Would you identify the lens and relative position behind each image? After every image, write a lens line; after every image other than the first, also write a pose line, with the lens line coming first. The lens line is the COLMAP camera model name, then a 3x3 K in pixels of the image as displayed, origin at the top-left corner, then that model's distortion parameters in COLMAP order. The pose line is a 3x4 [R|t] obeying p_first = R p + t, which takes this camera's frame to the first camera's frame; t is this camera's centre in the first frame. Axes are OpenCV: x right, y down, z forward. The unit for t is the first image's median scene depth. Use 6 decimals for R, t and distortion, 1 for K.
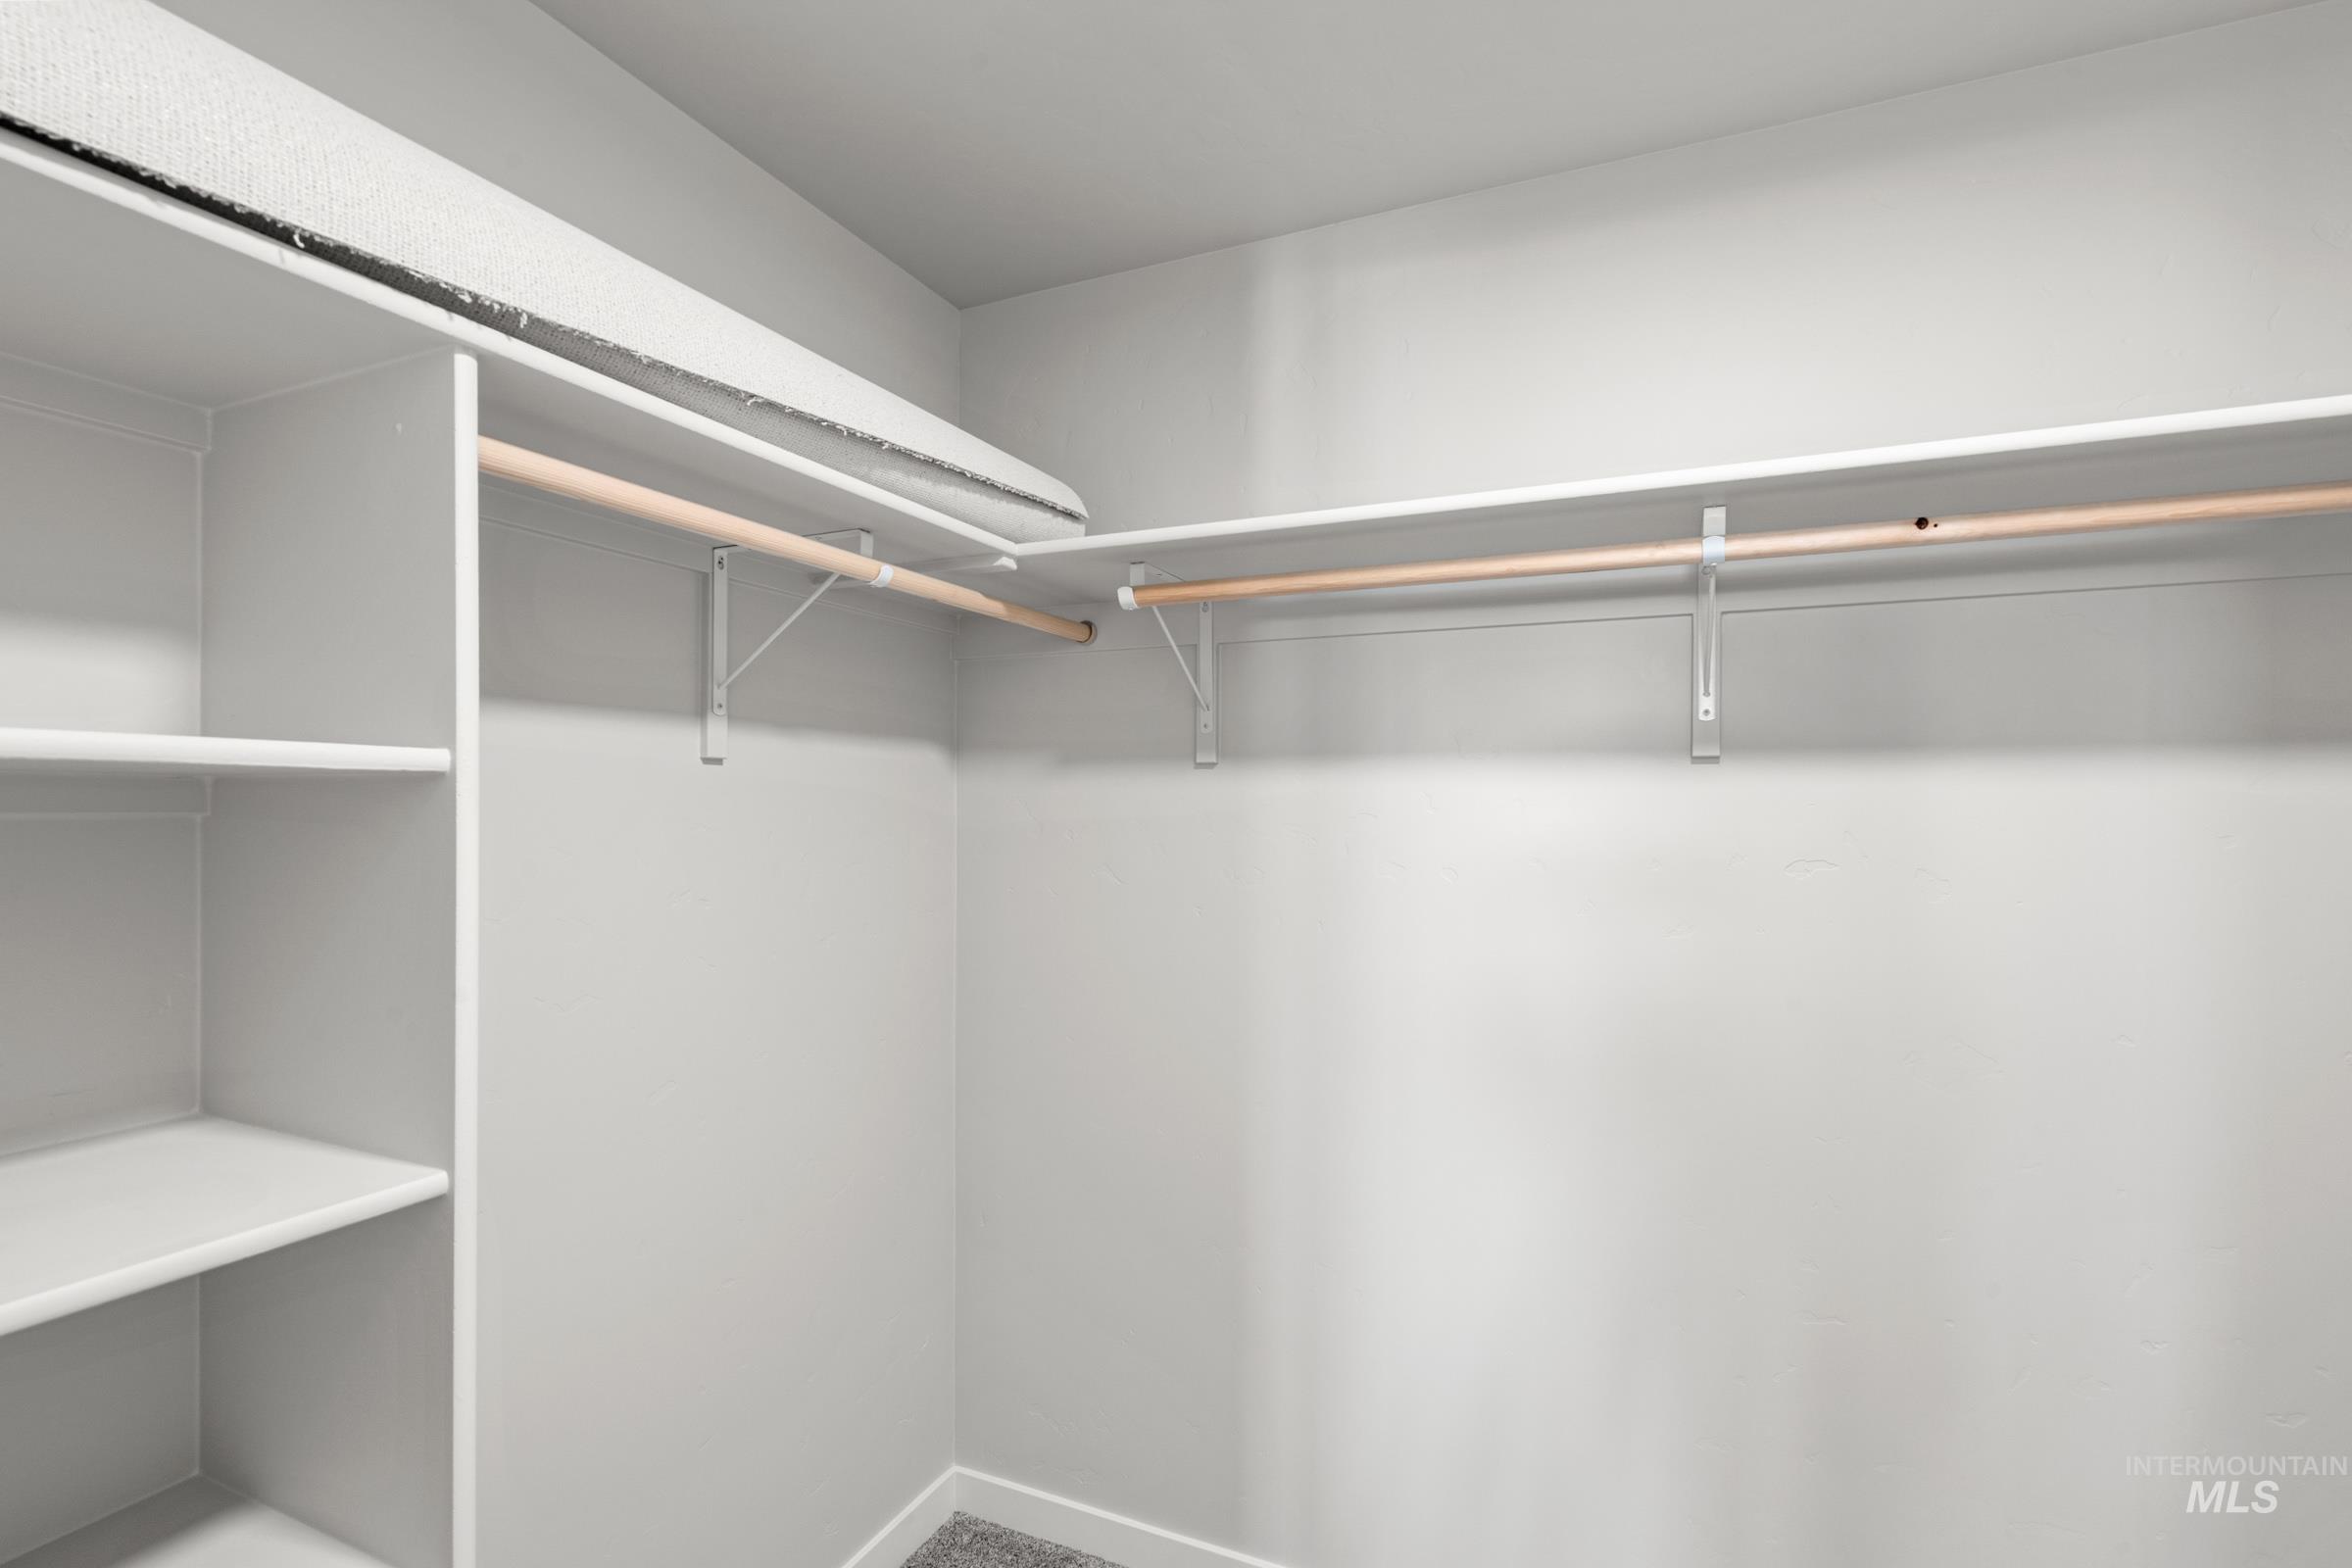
lens RADIAL K [[1091.4, 0, 1176.0], [0, 1091.4, 784.0], [0, 0, 1]] dist [-0.001752, -0.000048]
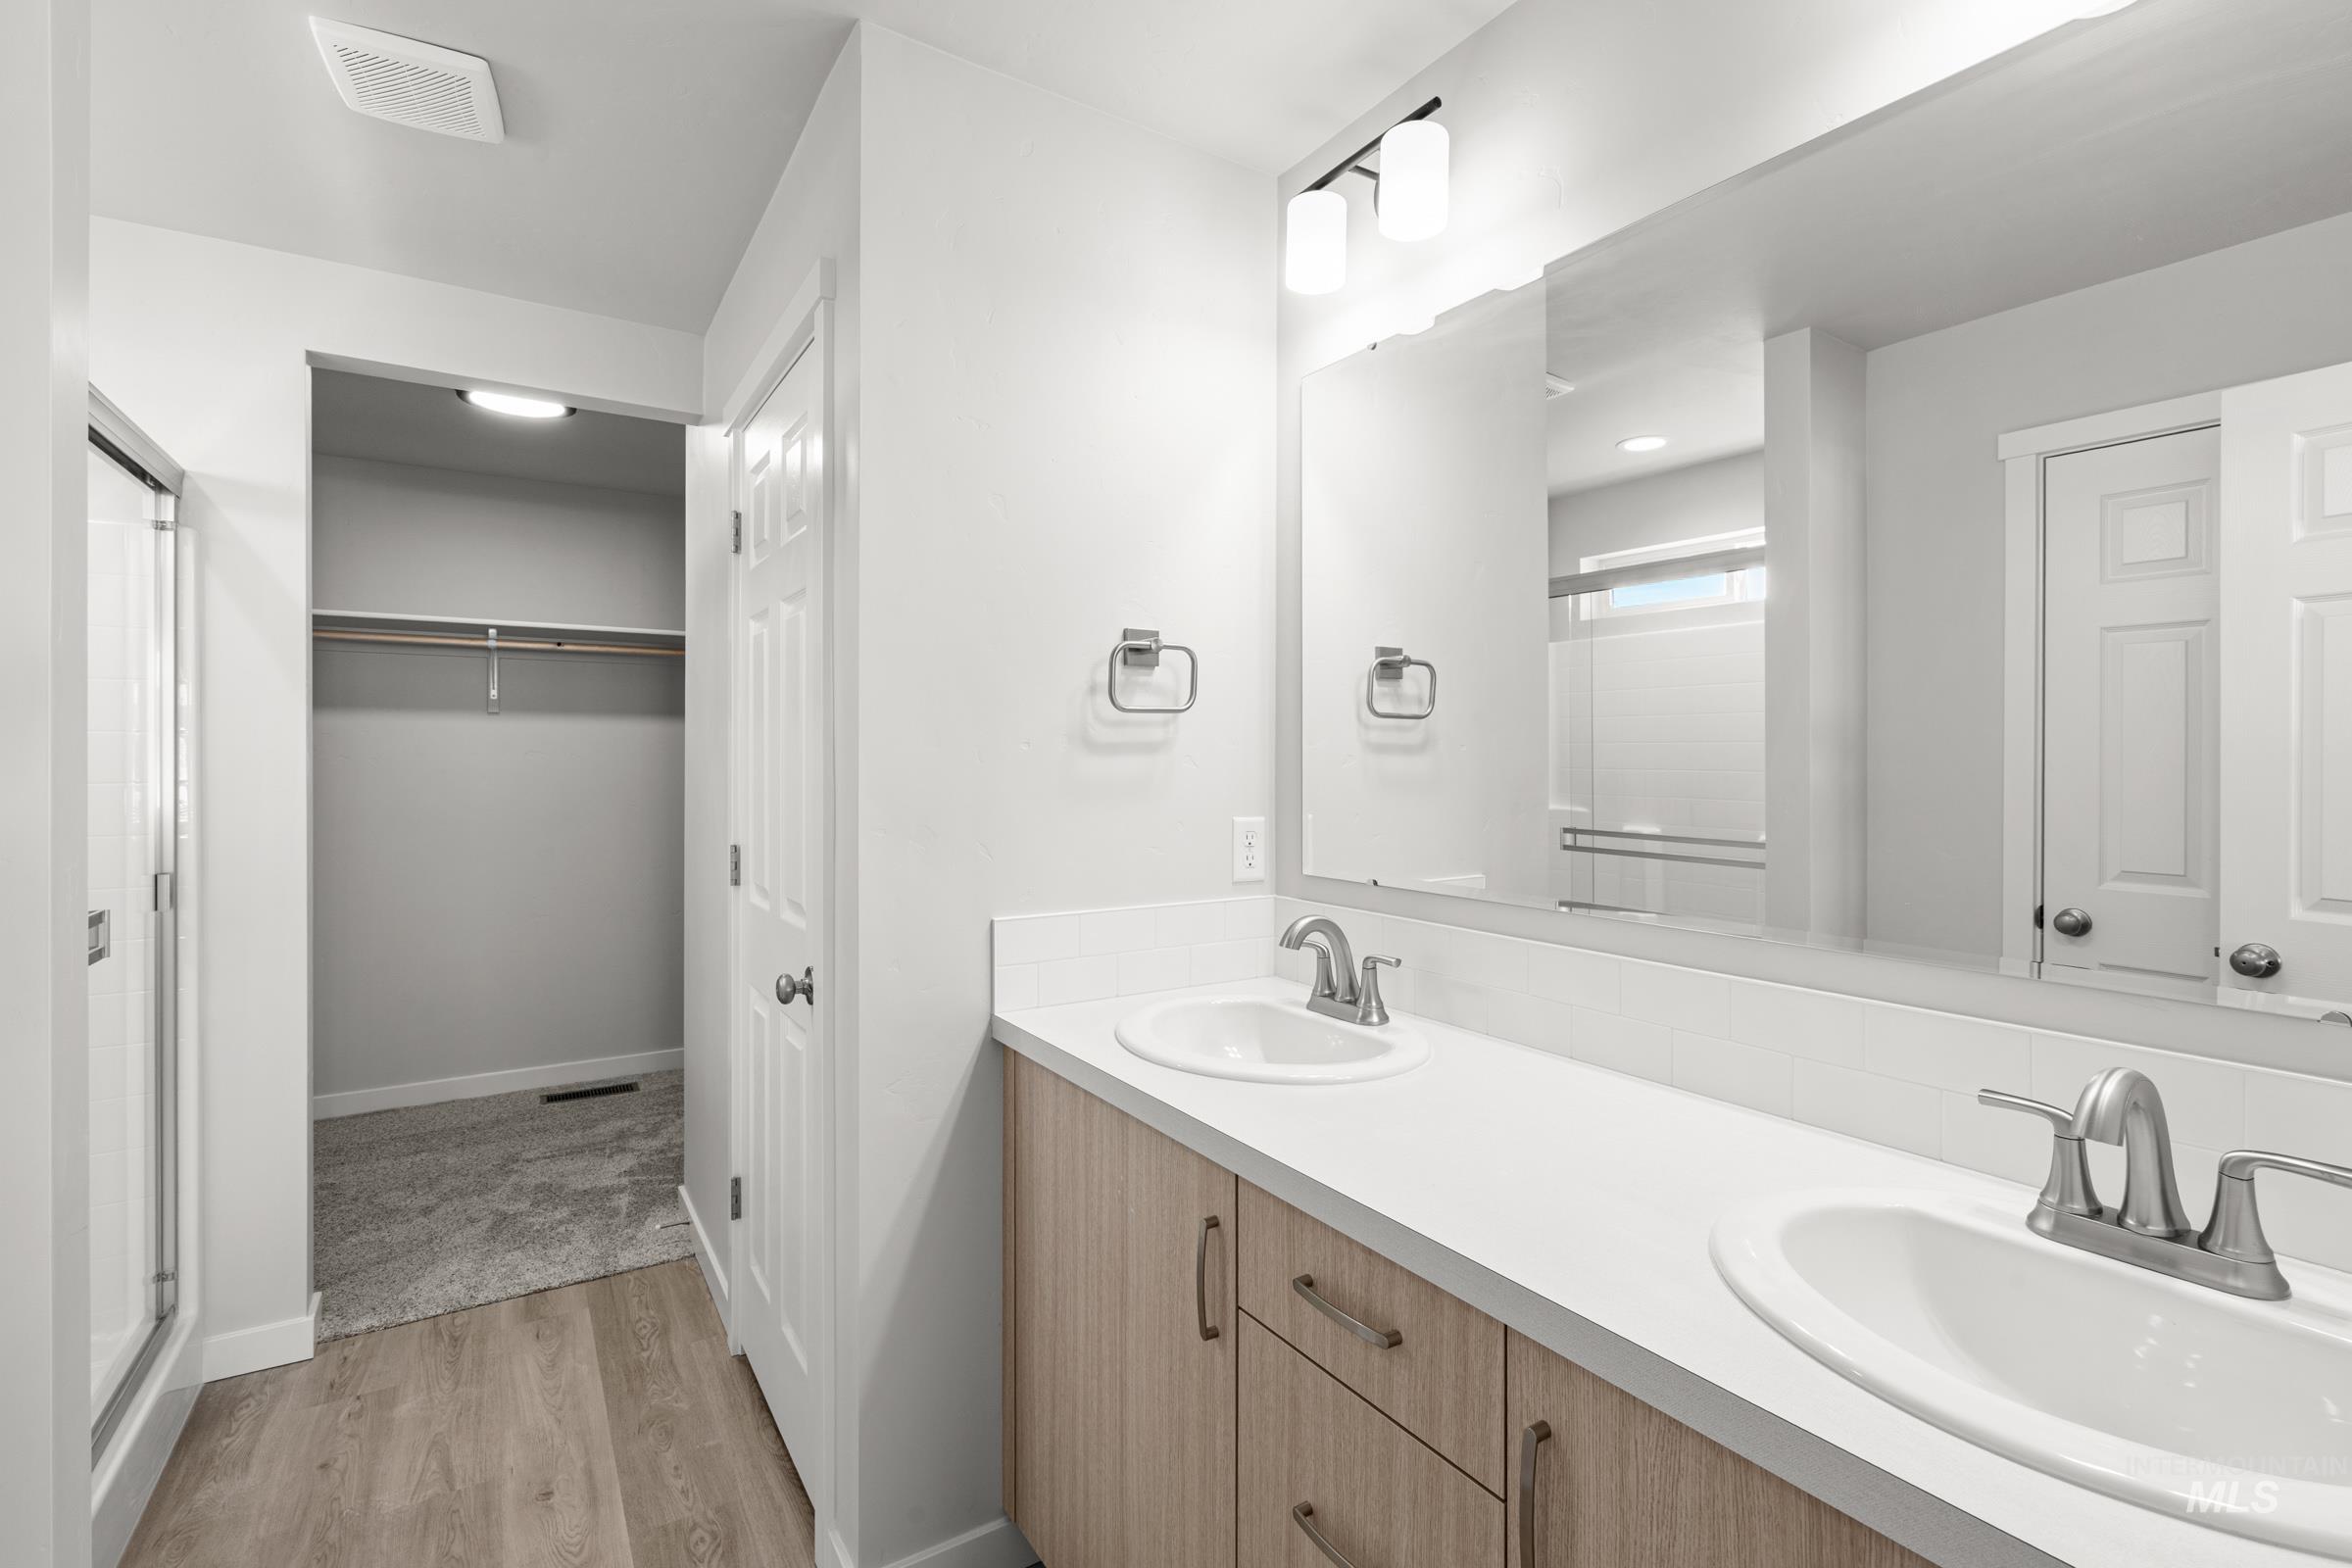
lens RADIAL K [[1053.0, 0, 1189.0], [0, 1053.0, 766.9], [0, 0, 1]] dist [0.001555, 0.000613]
pose [[0.526746, -0.003610, 0.850015, -0.981504], [-0.012357, 0.999853, 0.011905, 0.067939], [-0.849933, -0.016775, 0.526624, -2.204916]]
